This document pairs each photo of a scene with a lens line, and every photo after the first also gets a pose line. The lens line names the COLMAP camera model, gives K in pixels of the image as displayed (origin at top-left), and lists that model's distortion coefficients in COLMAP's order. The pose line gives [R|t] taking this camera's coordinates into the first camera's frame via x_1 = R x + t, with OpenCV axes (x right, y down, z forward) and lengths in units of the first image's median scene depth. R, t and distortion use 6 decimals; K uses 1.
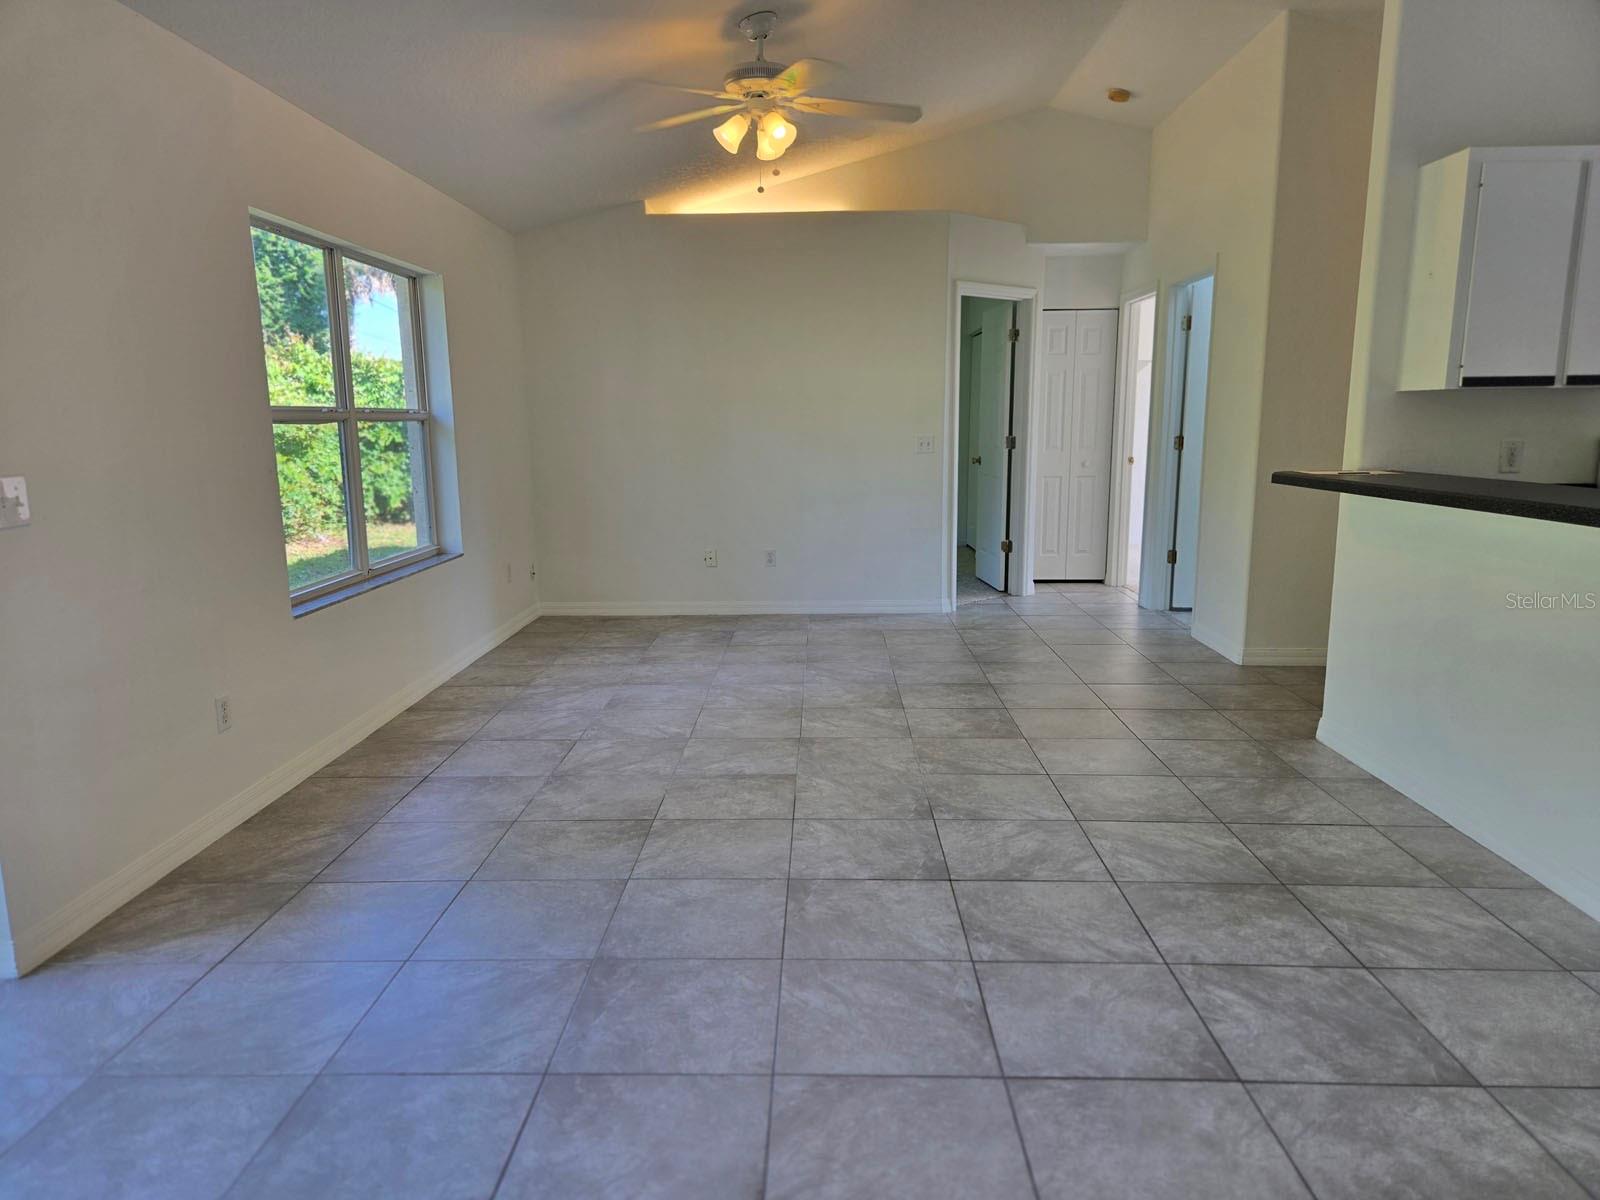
lens RADIAL K [[1079.4, 0, 802.4], [0, 1079.4, 607.7], [0, 0, 1]] dist [0.088622, -0.072628]
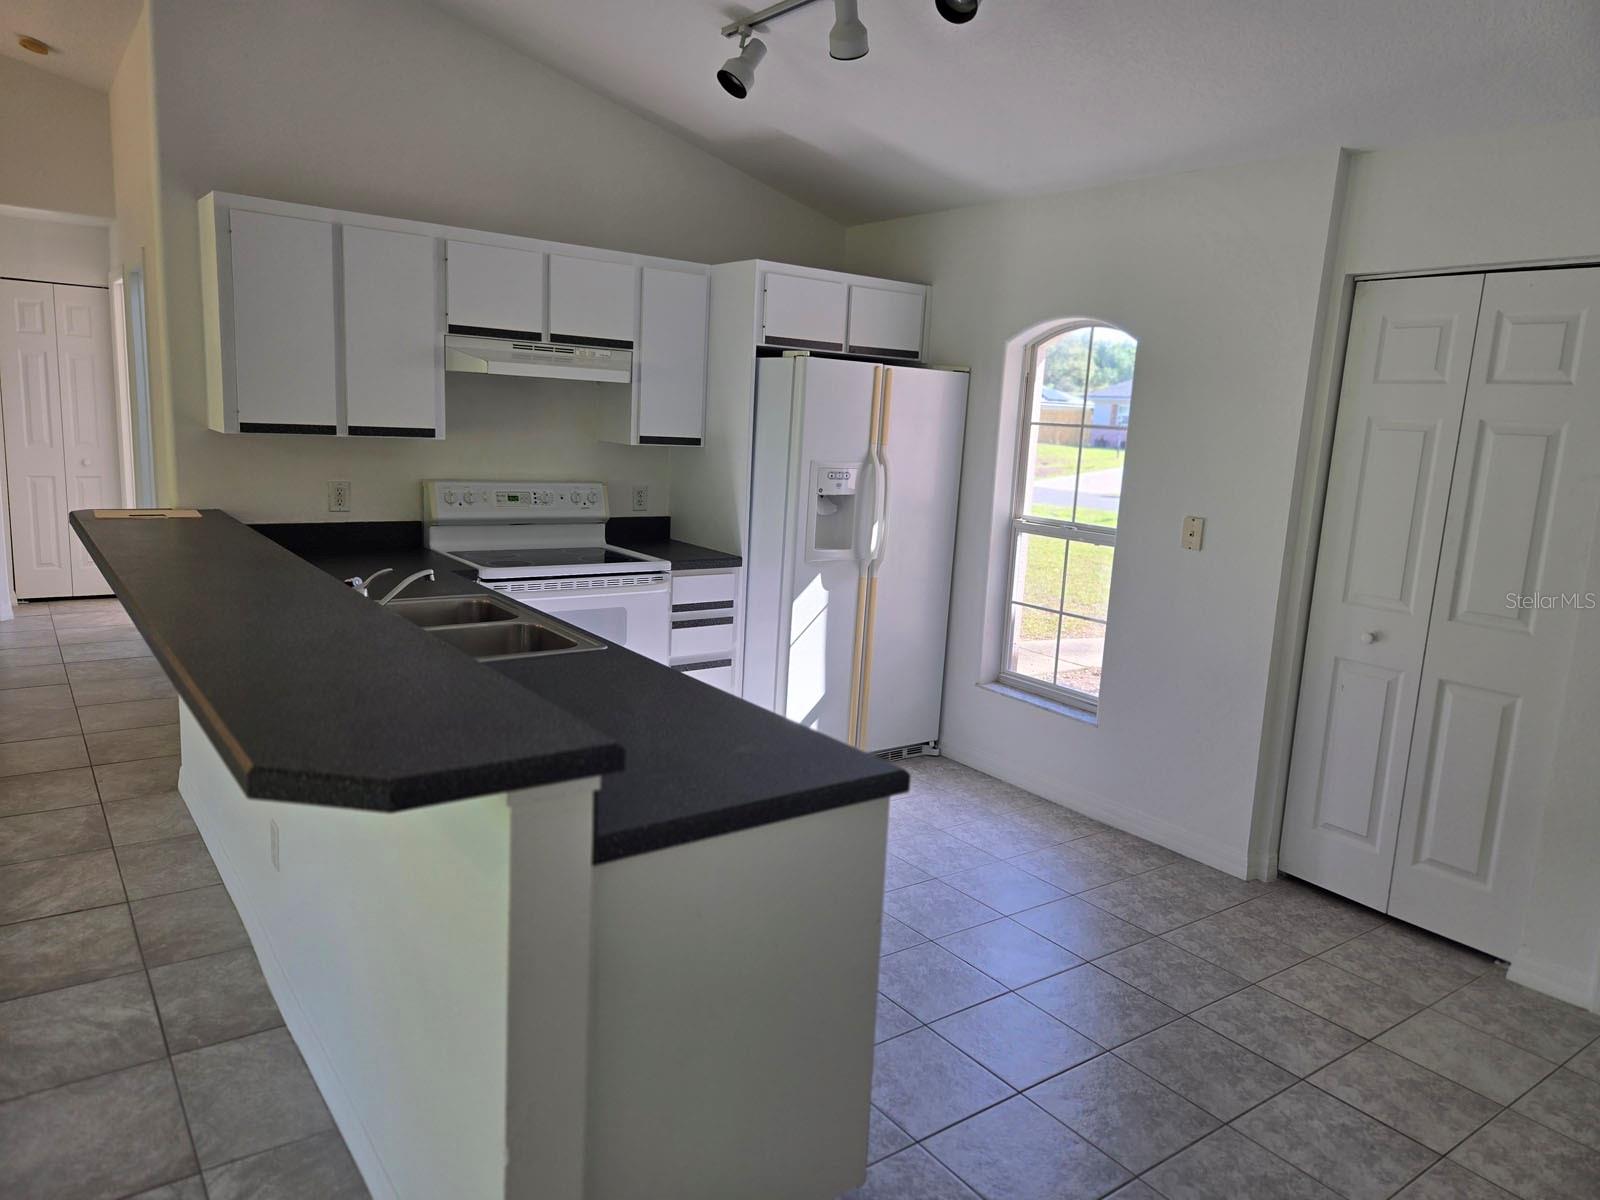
lens RADIAL K [[1080.0, 0, 792.0], [0, 1080.0, 593.1], [0, 0, 1]] dist [0.085814, -0.074739]
pose [[0.798728, -0.061493, 0.598542, 0.418831], [0.052133, 0.998096, 0.032974, -0.066423], [-0.599429, 0.004866, 0.800413, -0.095893]]
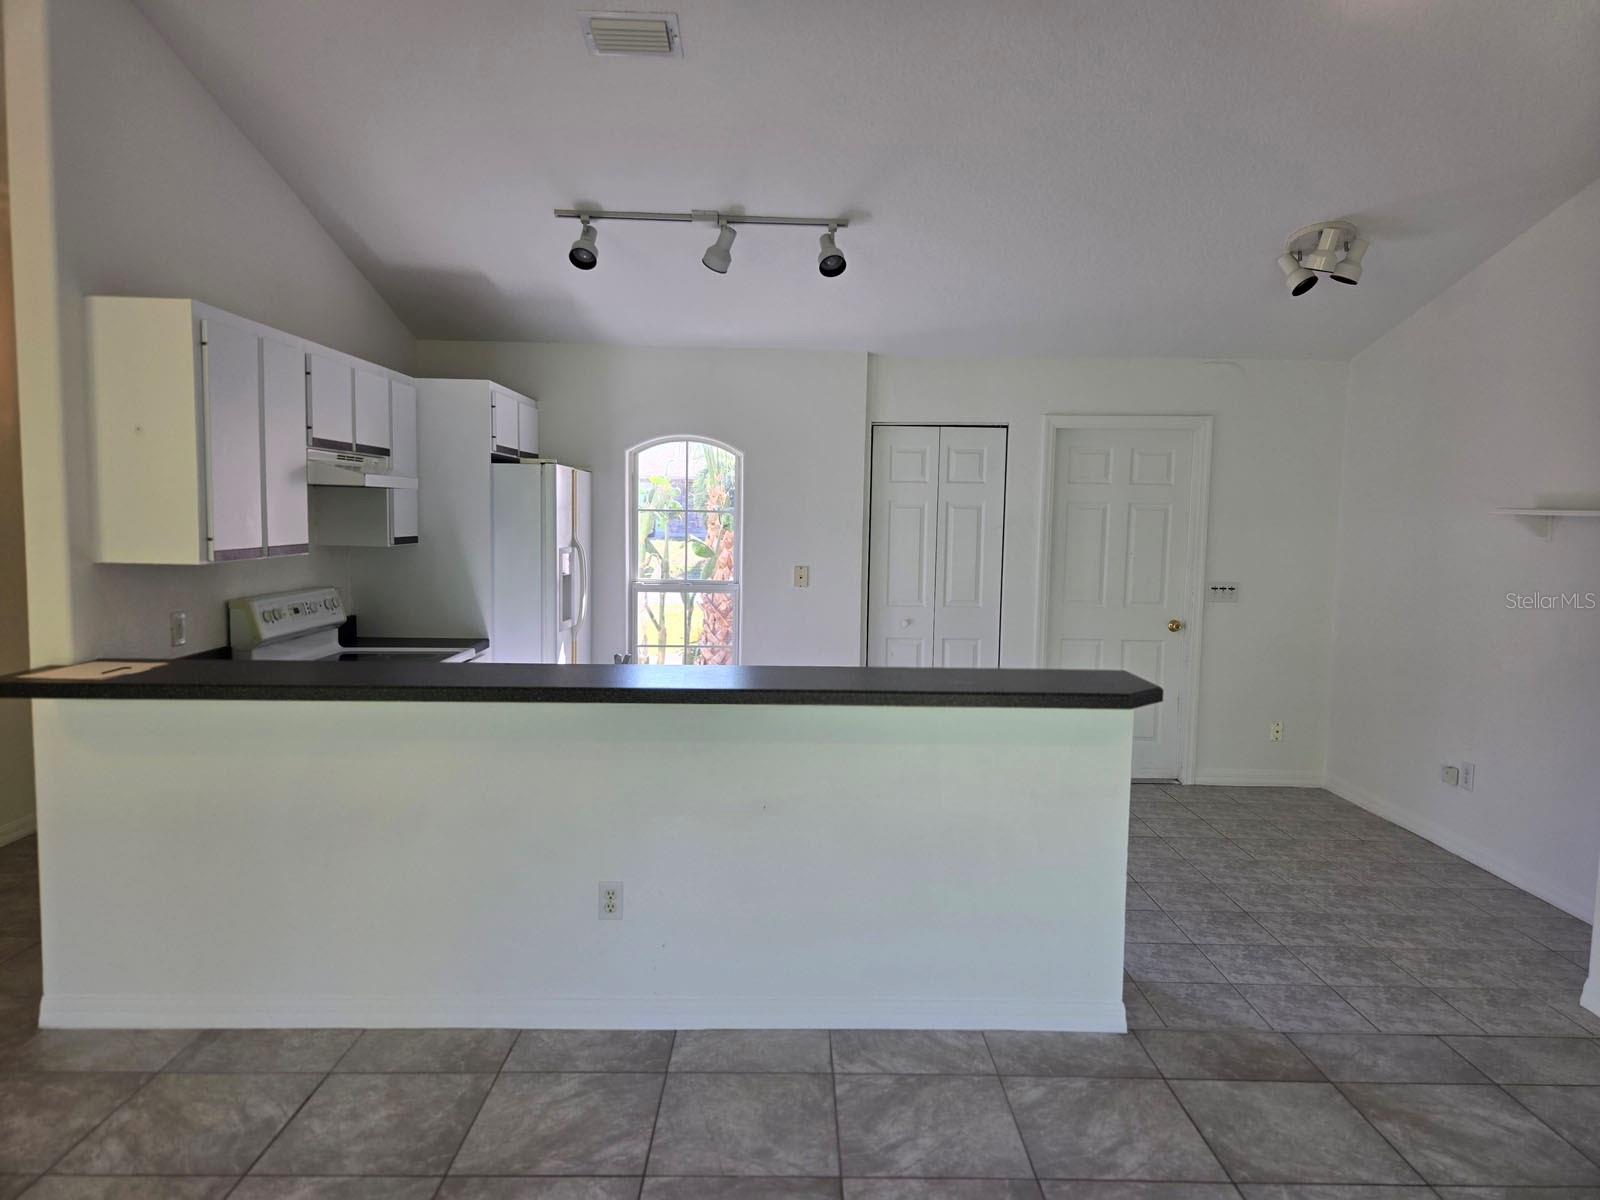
lens RADIAL K [[1079.4, 0, 802.4], [0, 1079.4, 607.7], [0, 0, 1]] dist [0.088622, -0.072628]
pose [[-0.025442, -0.090723, 0.995551, -0.320959], [0.158065, 0.982981, 0.093617, -0.182954], [-0.987101, 0.159744, -0.010669, 0.581421]]
